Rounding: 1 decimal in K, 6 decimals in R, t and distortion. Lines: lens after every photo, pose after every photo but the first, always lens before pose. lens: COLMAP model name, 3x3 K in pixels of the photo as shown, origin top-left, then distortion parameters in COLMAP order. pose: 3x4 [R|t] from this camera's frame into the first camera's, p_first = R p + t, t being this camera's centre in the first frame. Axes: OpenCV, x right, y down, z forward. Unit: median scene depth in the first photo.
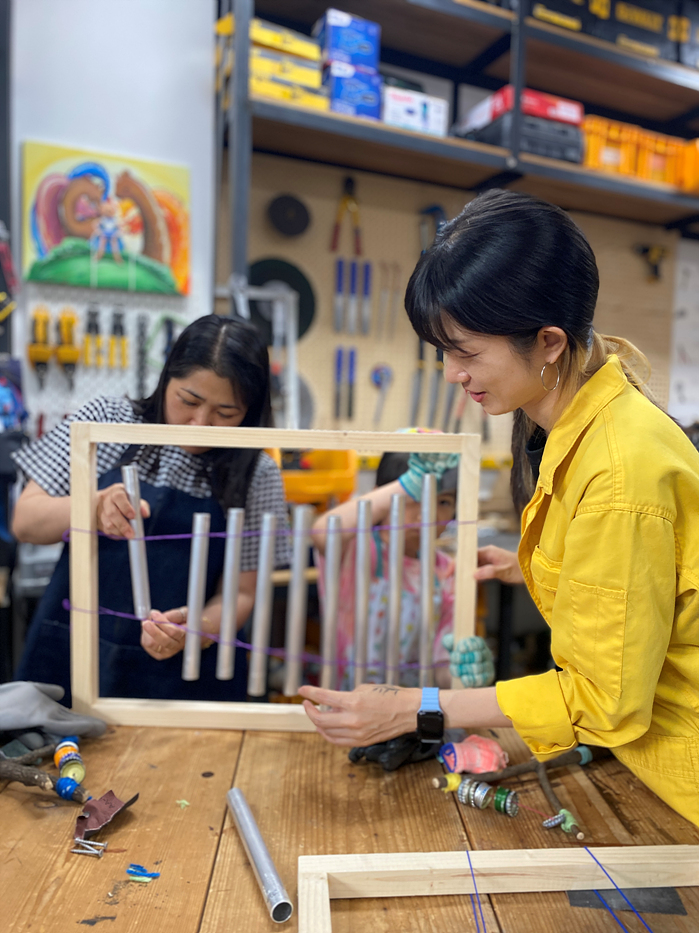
lens RADIAL K [[709.3, 0, 353.4], [0, 709.3, 463.7], [0, 0, 1]] dist [0.039719, -0.049349]
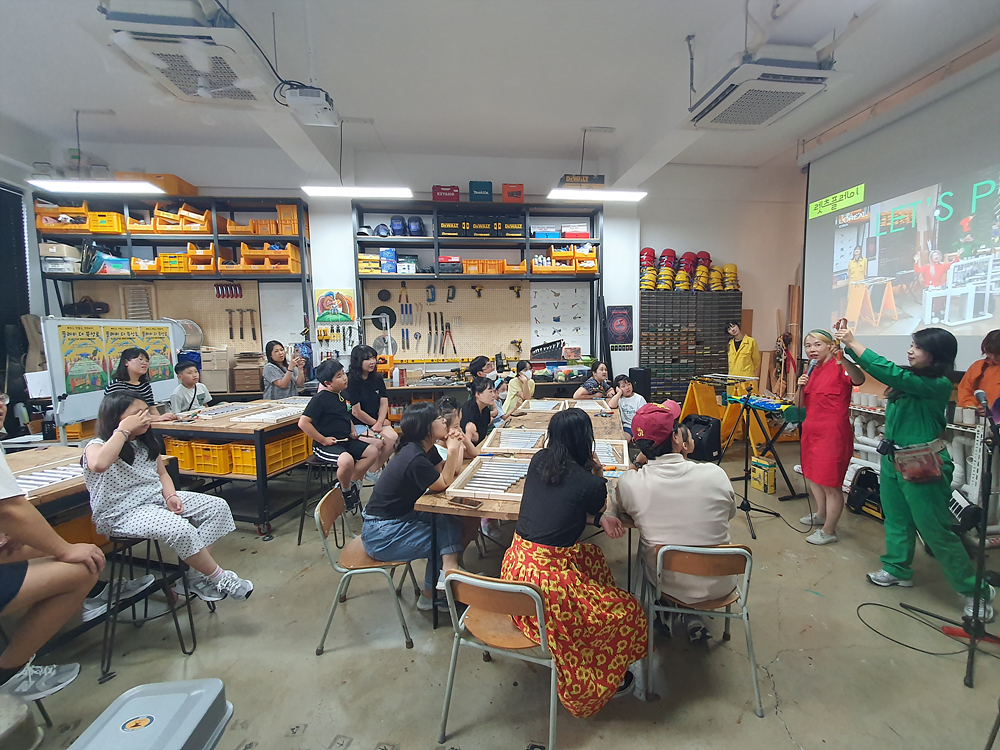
lens RADIAL K [[417.1, 0, 511.4], [0, 417.1, 360.7], [0, 0, 1]] dist [-0.025574, 0.002093]
pose [[0.956487, -0.024346, -0.290758, 1.286594], [0.025575, 0.999673, 0.000427, 0.010146], [0.290653, -0.007844, 0.956797, -0.978564]]
